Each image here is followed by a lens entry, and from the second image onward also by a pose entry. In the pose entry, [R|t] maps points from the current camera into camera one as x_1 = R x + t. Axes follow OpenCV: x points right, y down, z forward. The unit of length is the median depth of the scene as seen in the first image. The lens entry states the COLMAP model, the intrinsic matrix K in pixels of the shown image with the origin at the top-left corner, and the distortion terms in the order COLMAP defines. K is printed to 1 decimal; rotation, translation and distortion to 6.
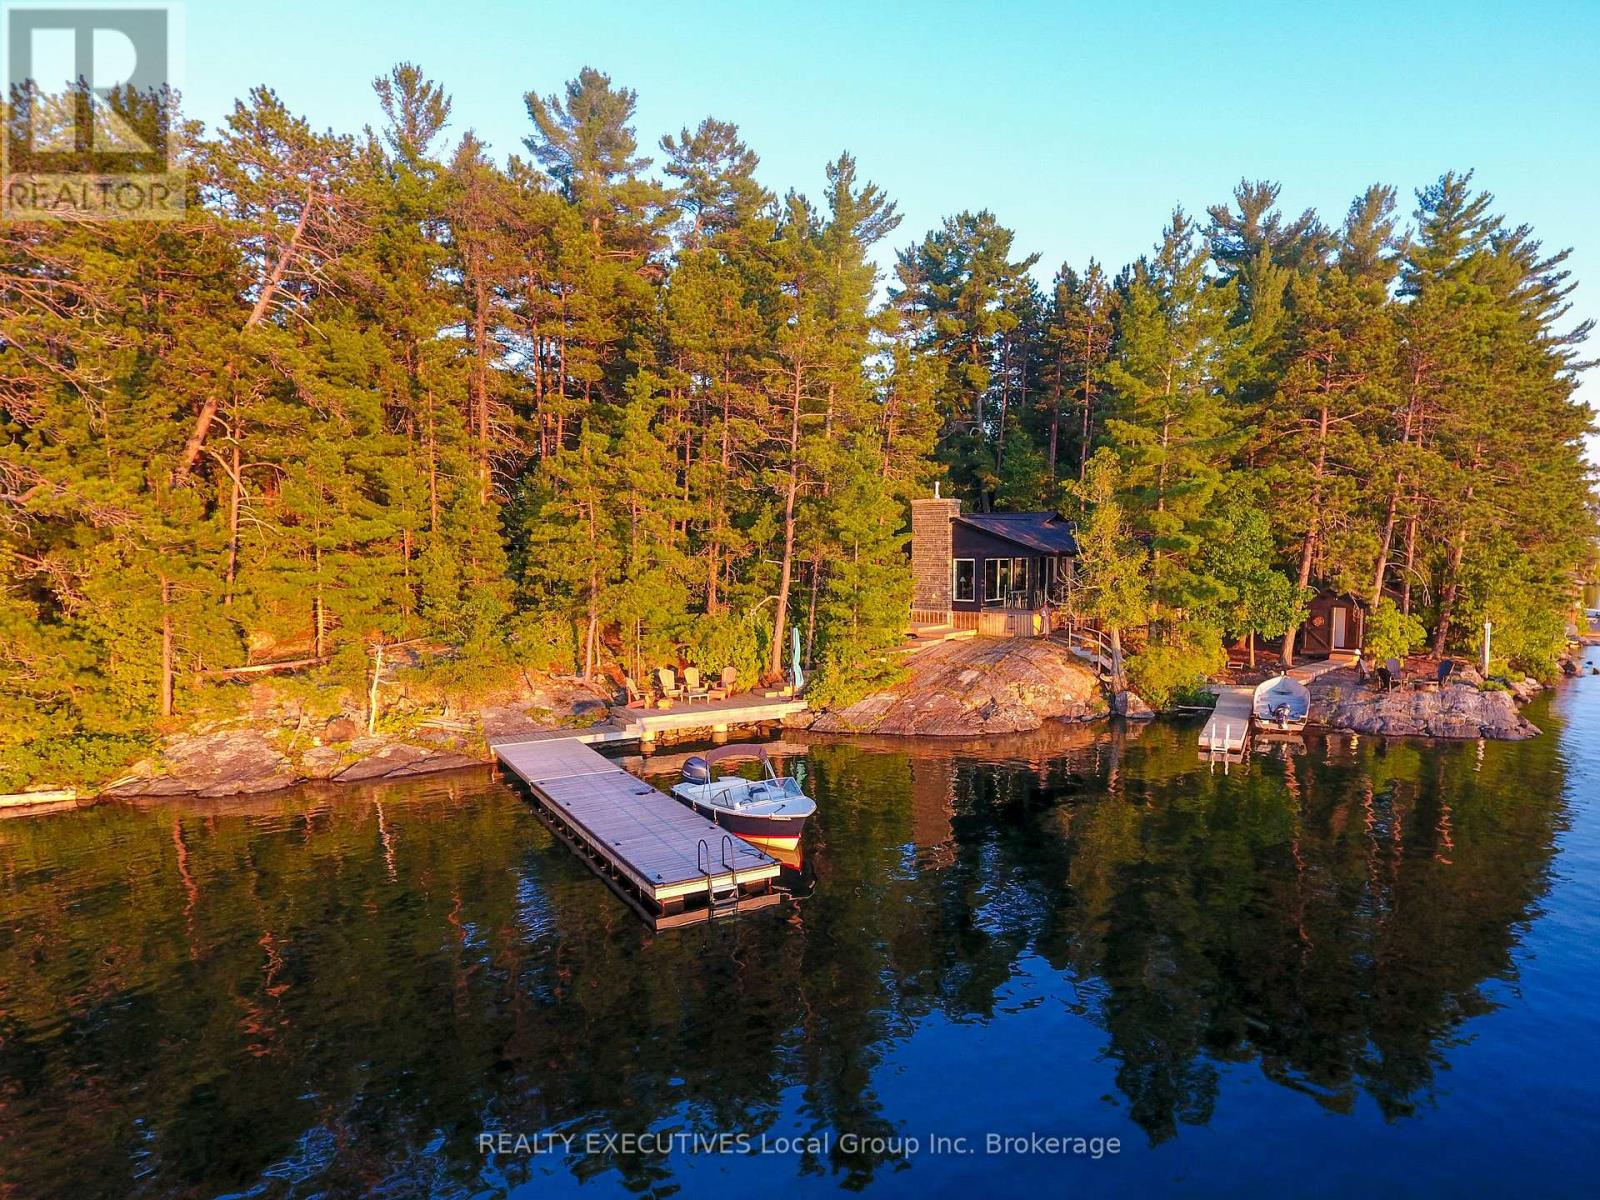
lens RADIAL K [[1004.0, 0, 850.1], [0, 1004.0, 633.2], [0, 0, 1]] dist [0.000997, 0.000205]
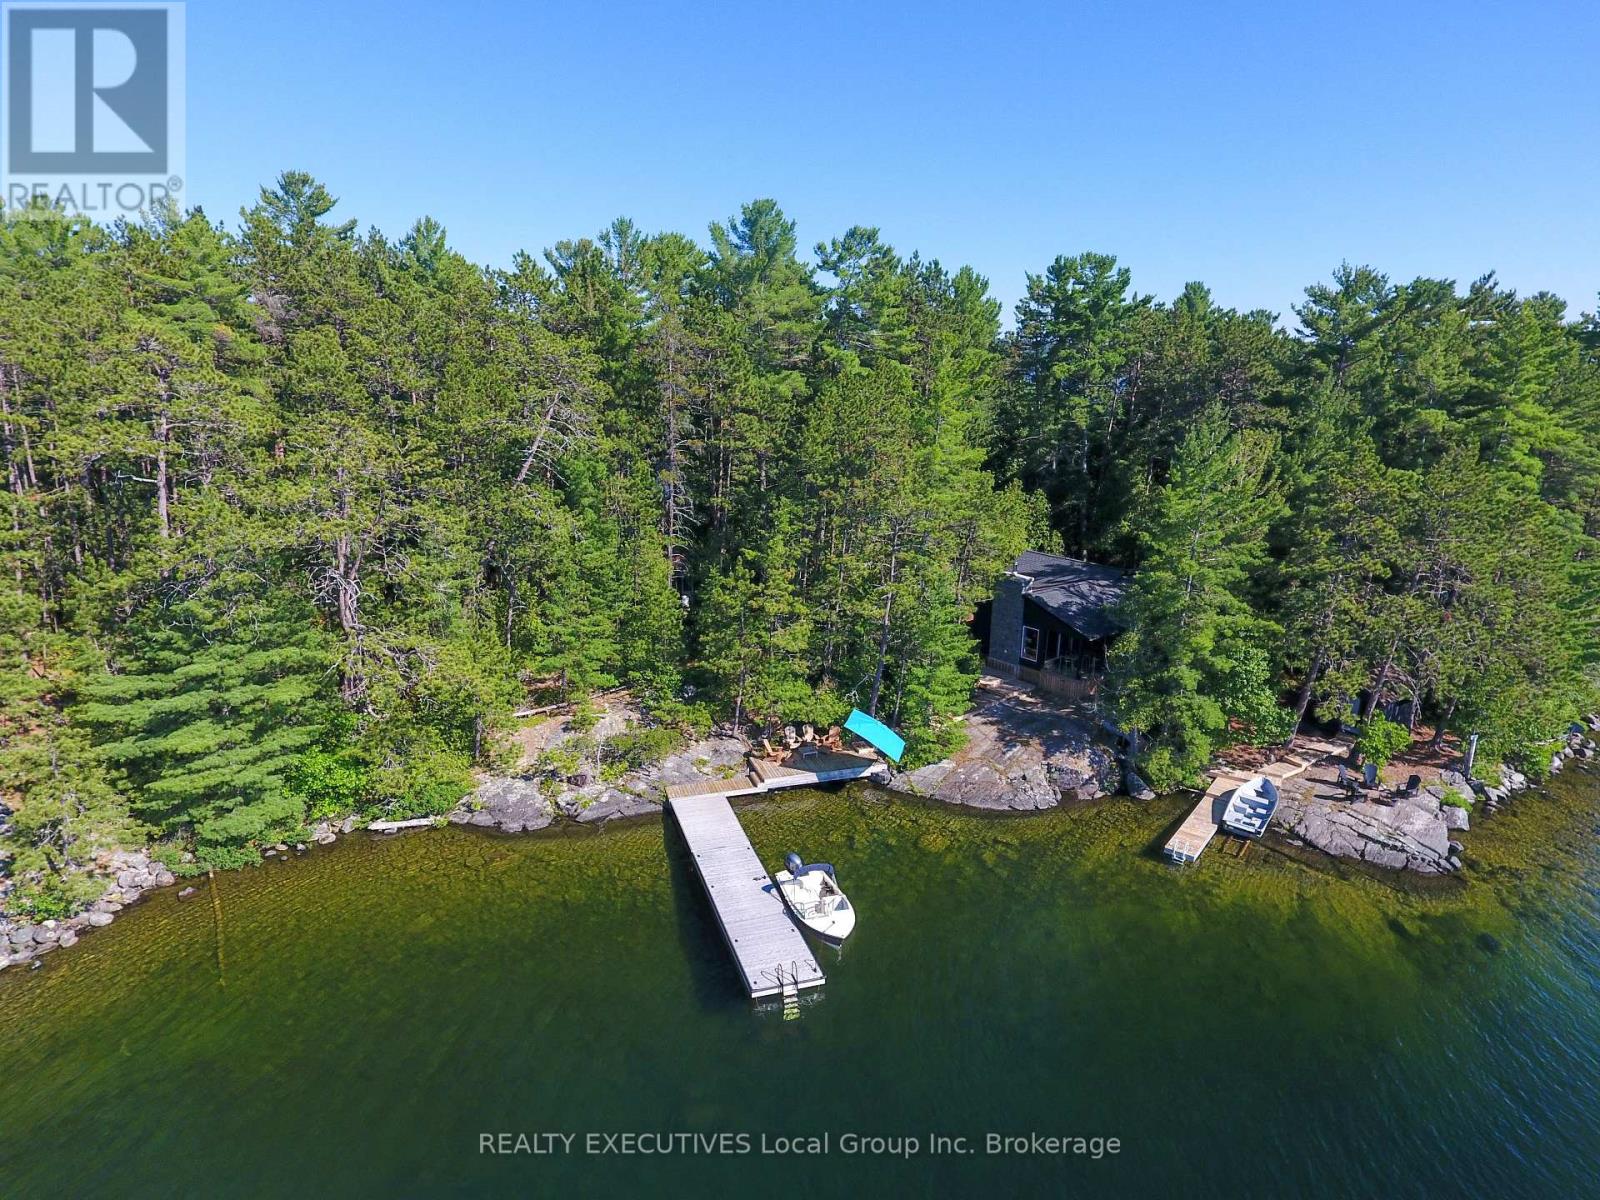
lens RADIAL K [[954.9, 0, 800.9], [0, 954.9, 596.7], [0, 0, 1]] dist [0.001032, -0.000805]
pose [[0.975590, 0.077832, -0.205344, 0.074566], [-0.045489, 0.986428, 0.157771, -0.286799], [0.214837, -0.144578, 0.965889, -0.210373]]
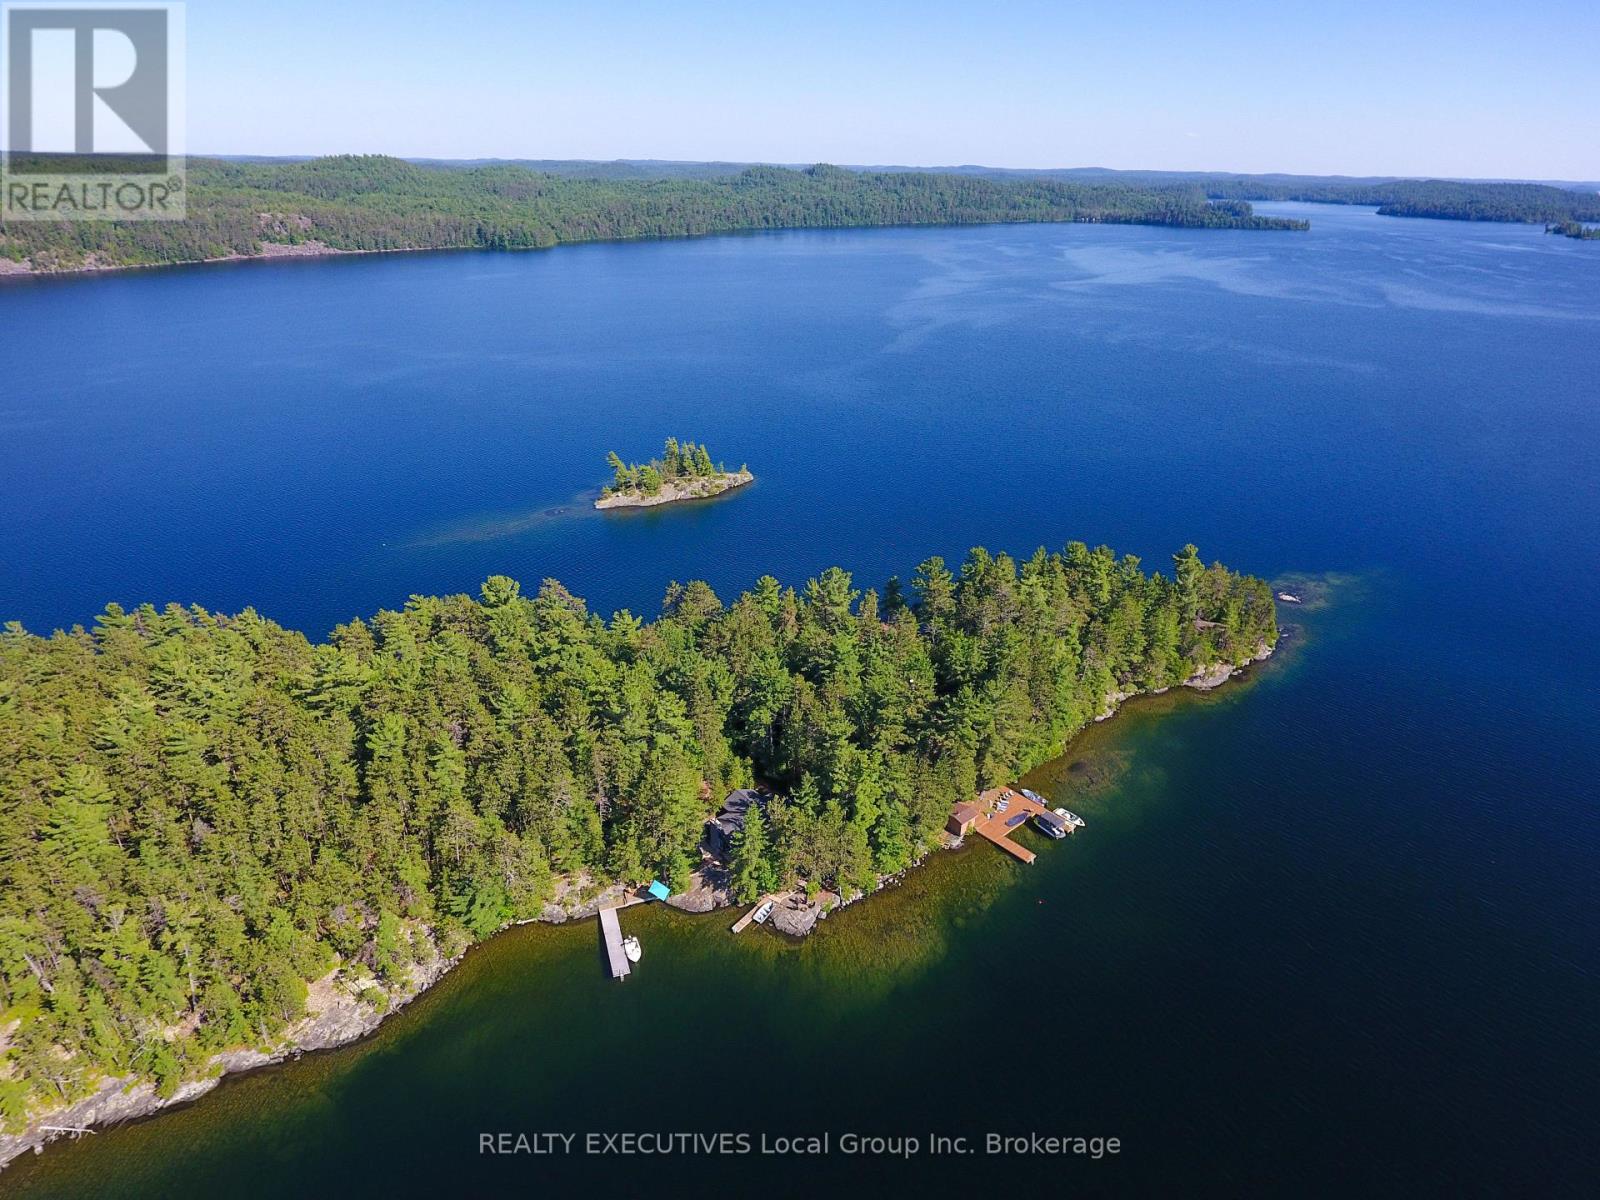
lens RADIAL K [[954.9, 0, 801.9], [0, 954.9, 595.2], [0, 0, 1]] dist [0.001032, -0.000805]
pose [[0.975960, 0.114347, -0.185545, 0.978419], [-0.044036, 0.937218, 0.345954, -2.206504], [0.213455, -0.329466, 0.919722, -1.958058]]
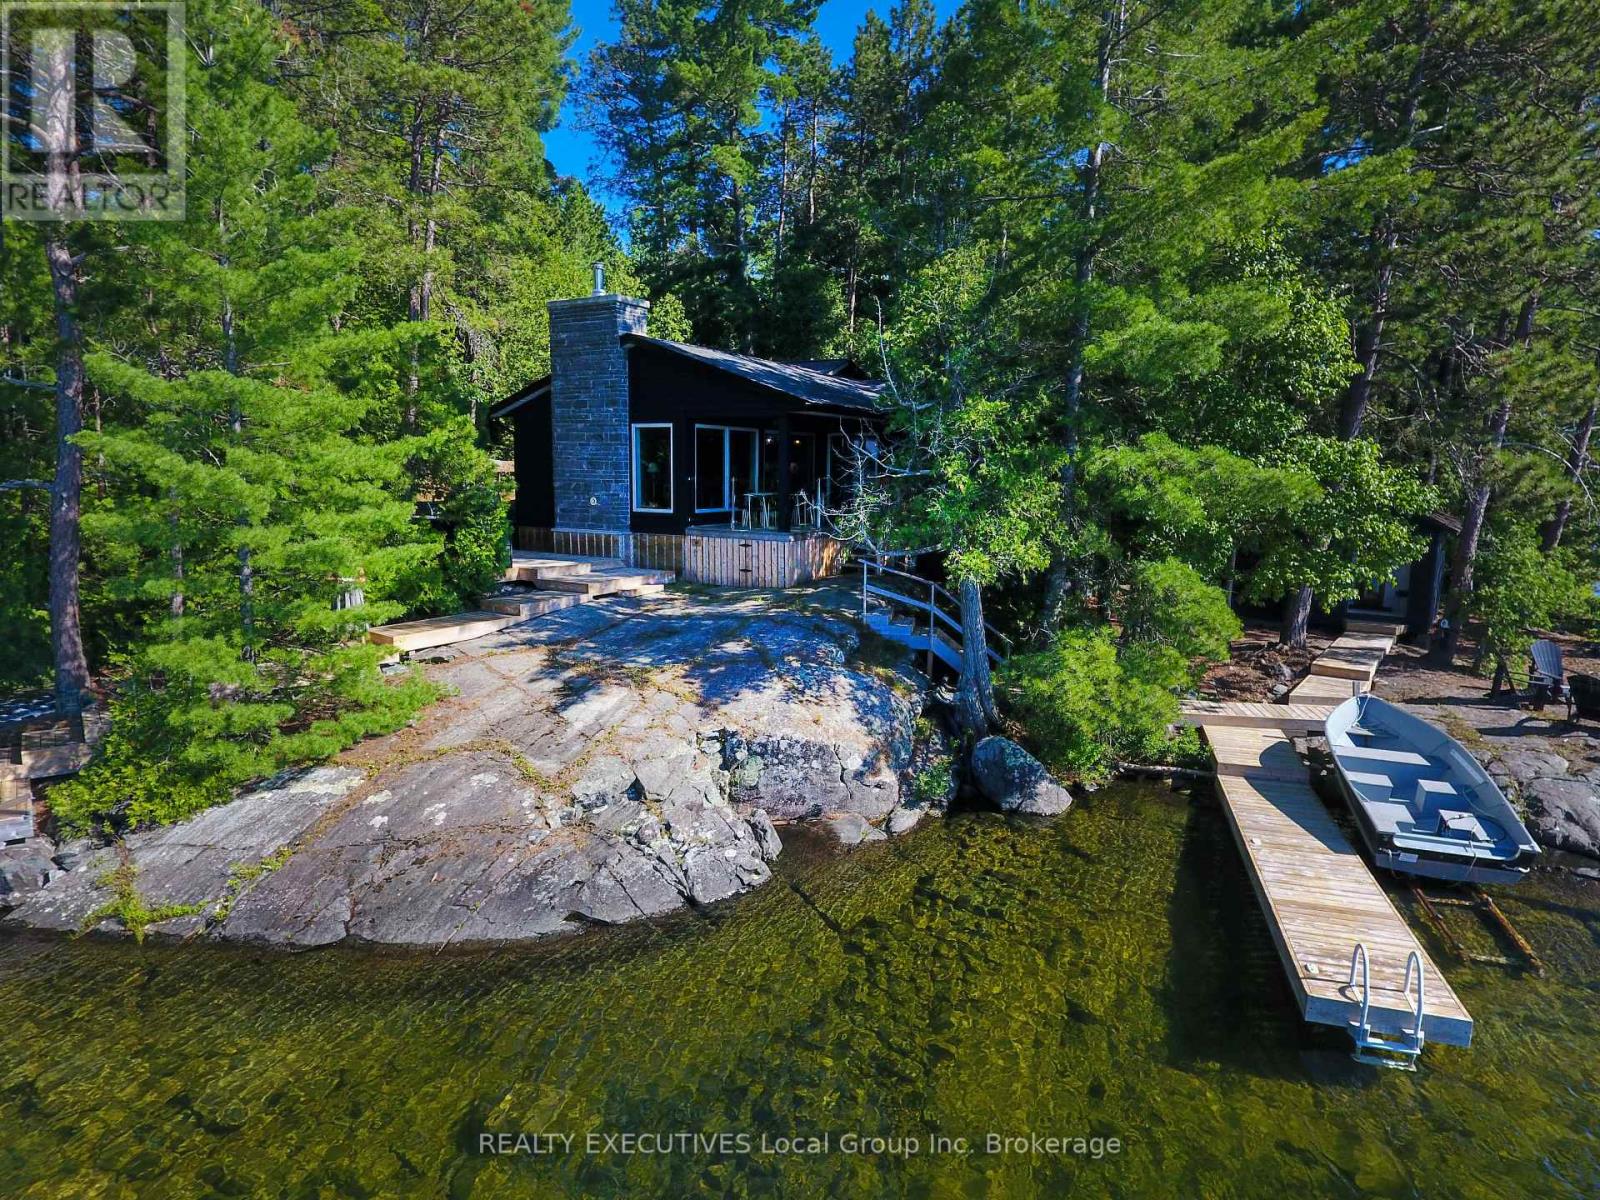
lens RADIAL K [[954.9, 0, 802.0], [0, 954.9, 597.6], [0, 0, 1]] dist [0.001032, -0.000805]
pose [[0.990472, -0.000378, 0.137714, 0.121727], [-0.005549, 0.999075, 0.042648, -0.010561], [-0.137603, -0.043005, 0.989553, 0.534805]]
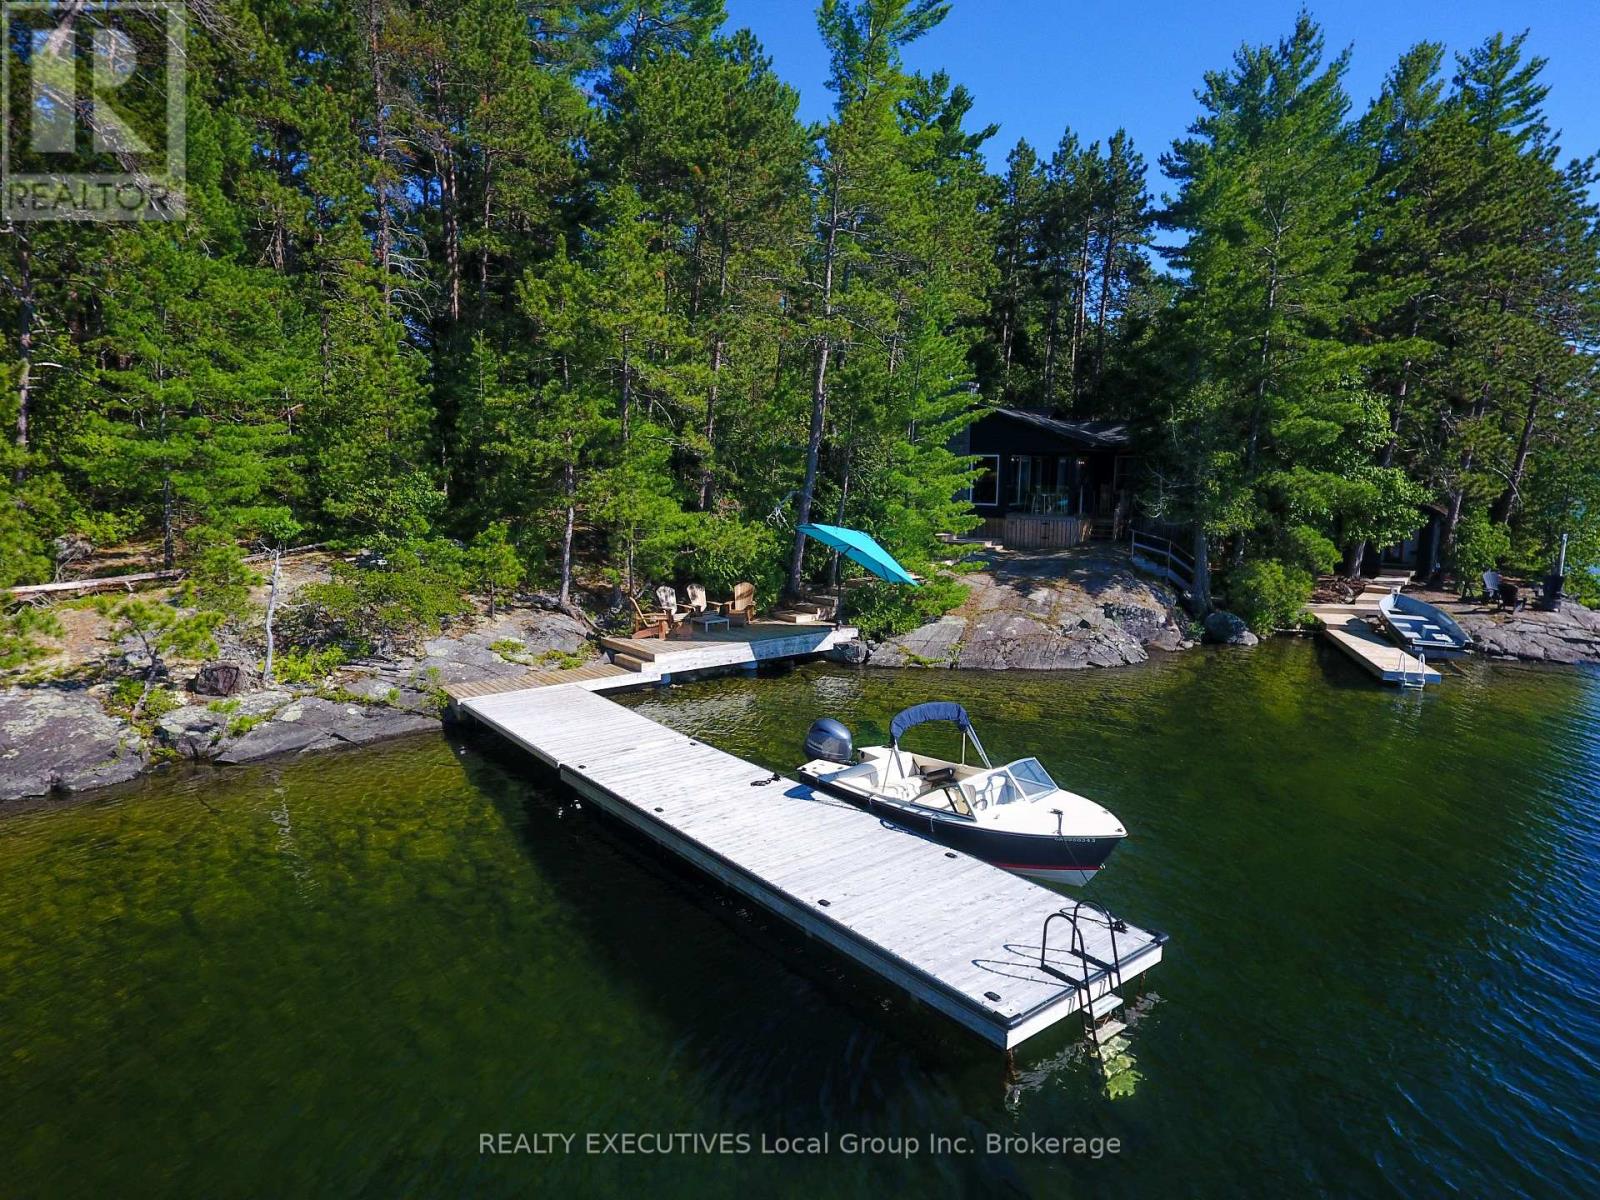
lens RADIAL K [[954.9, 0, 806.9], [0, 954.9, 594.2], [0, 0, 1]] dist [0.001032, -0.000805]
pose [[0.990728, -0.002753, 0.135833, -0.141867], [-0.003096, 0.999077, 0.042832, 0.009173], [-0.135826, -0.042855, 0.989805, 0.225424]]
